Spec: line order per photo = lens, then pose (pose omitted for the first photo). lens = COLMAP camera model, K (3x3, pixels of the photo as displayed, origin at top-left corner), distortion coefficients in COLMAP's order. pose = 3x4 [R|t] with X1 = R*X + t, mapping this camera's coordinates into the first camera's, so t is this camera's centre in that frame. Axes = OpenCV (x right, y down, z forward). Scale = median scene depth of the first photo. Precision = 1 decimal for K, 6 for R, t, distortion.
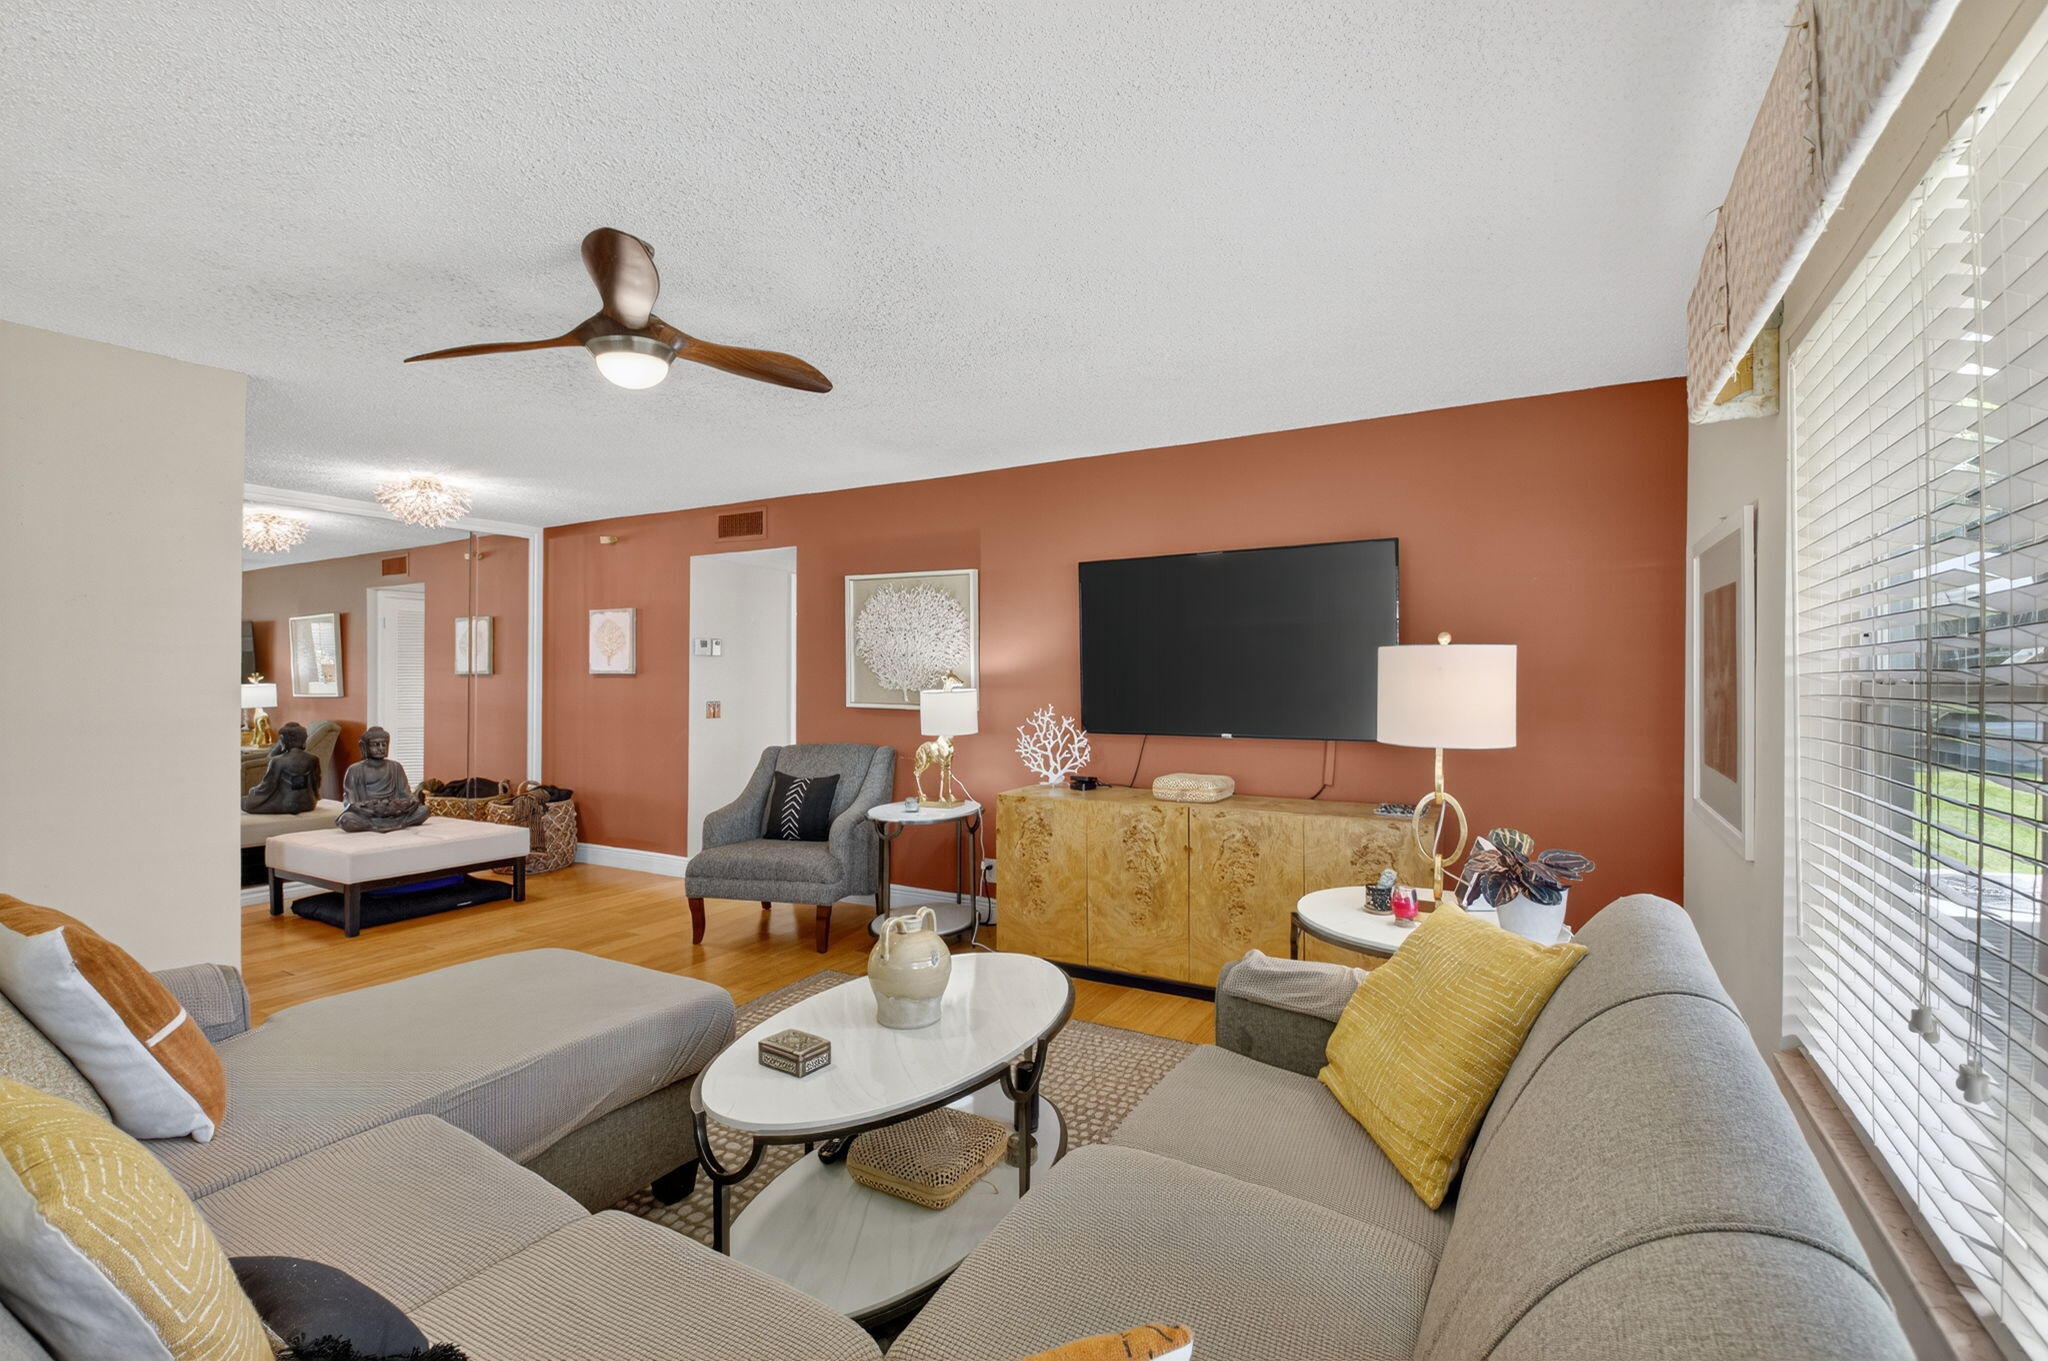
lens RADIAL K [[908.3, 0, 1029.5], [0, 908.3, 684.5], [0, 0, 1]] dist [-0.002900, -0.008403]
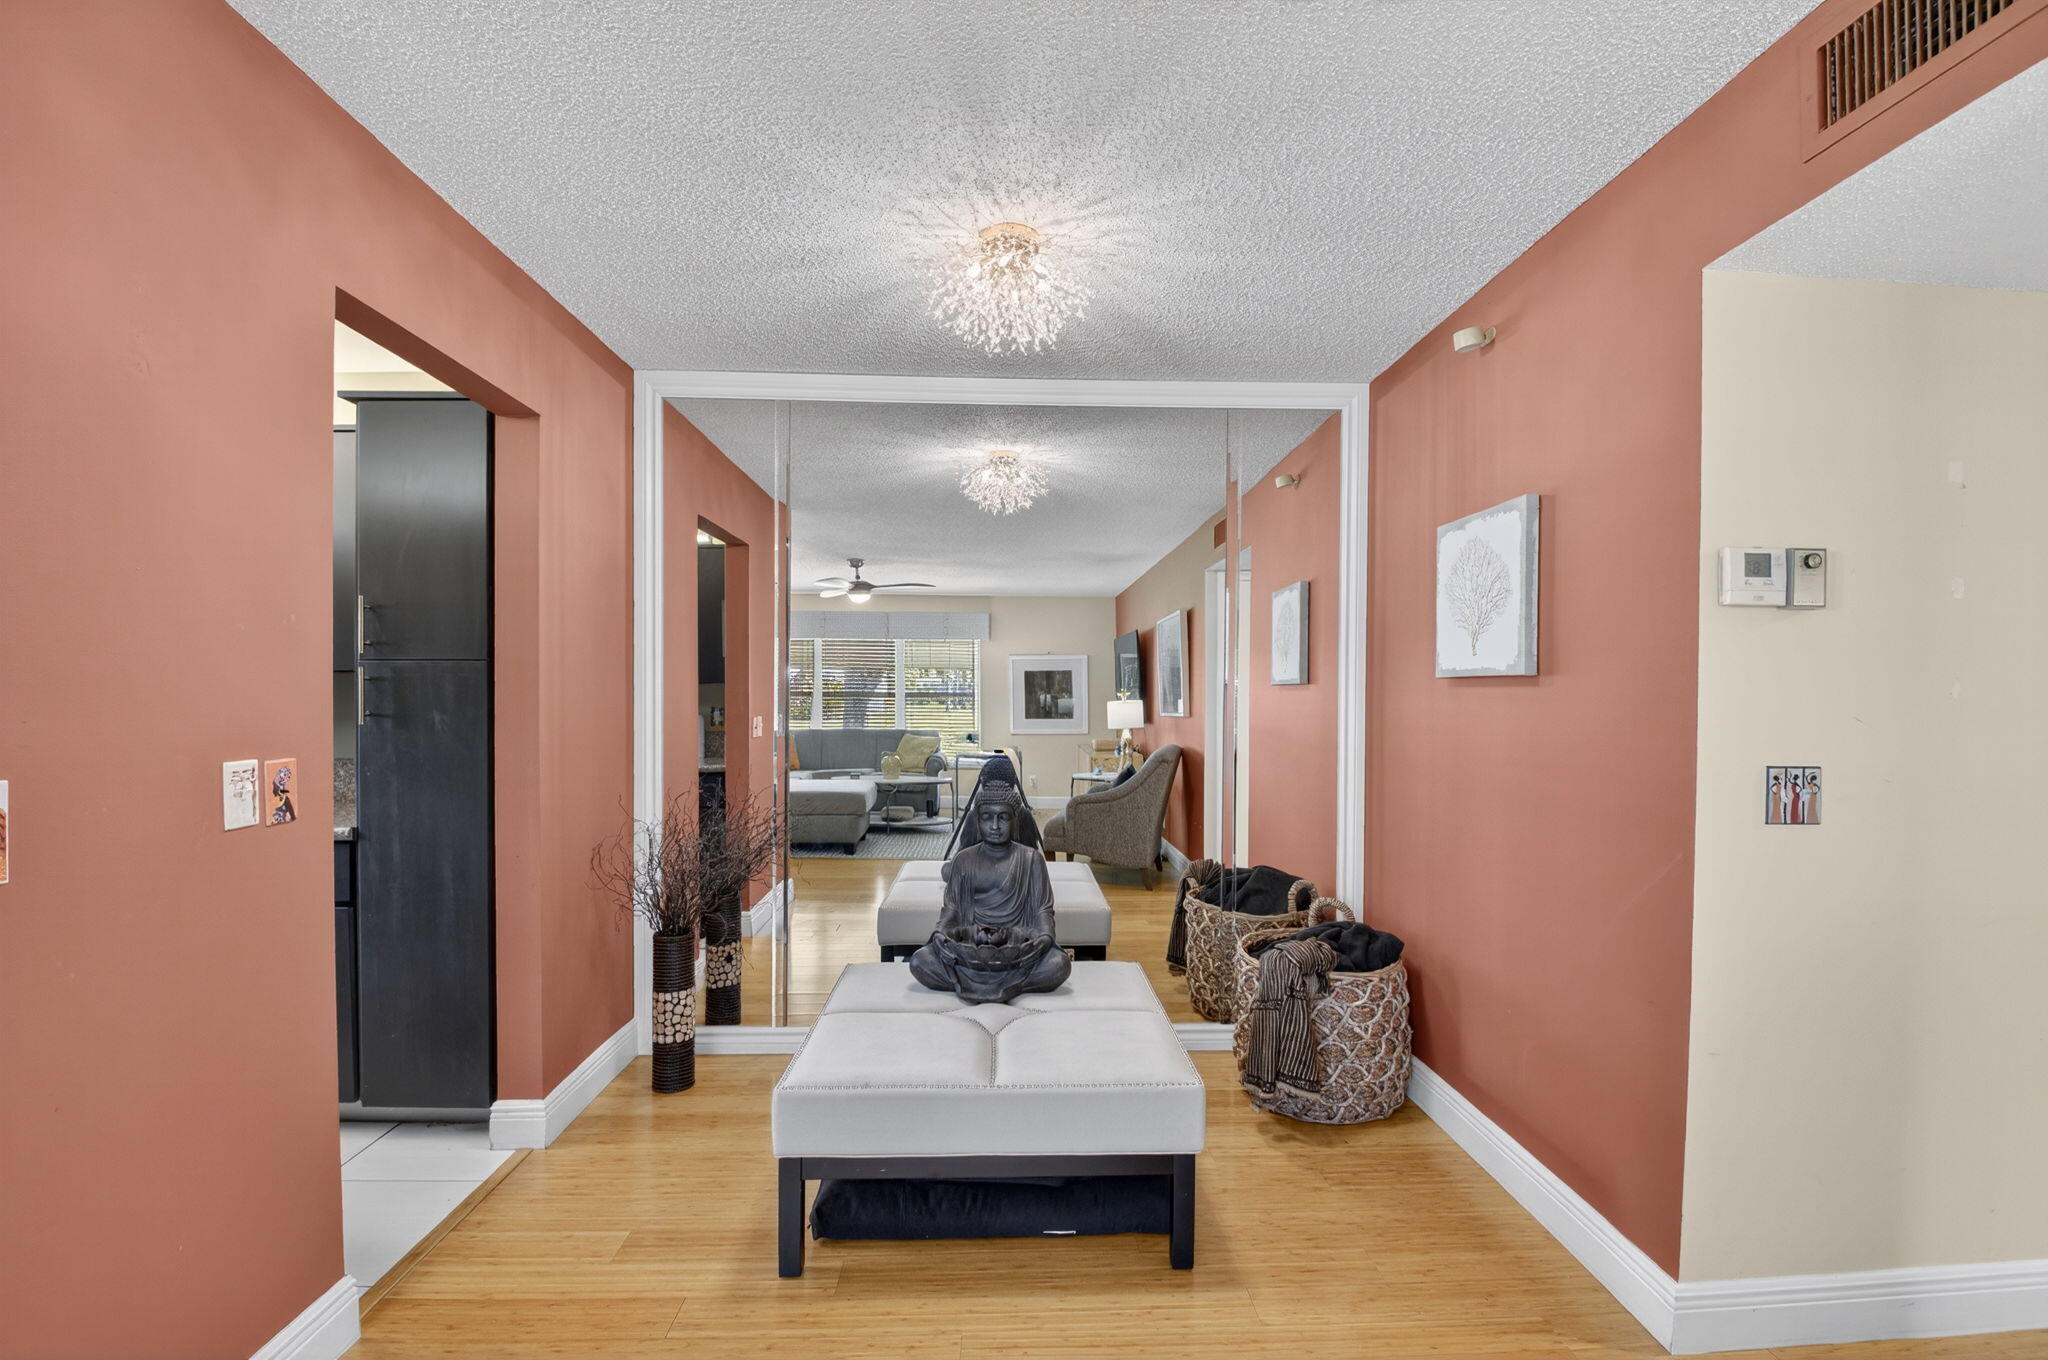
lens RADIAL K [[908.3, 0, 1036.7], [0, 908.3, 698.8], [0, 0, 1]] dist [-0.002900, -0.008403]
pose [[0.514181, 0.002115, -0.857679, -0.224047], [-0.005552, 0.999984, -0.000863, -0.000442], [0.857664, 0.005205, 0.514185, 0.638991]]
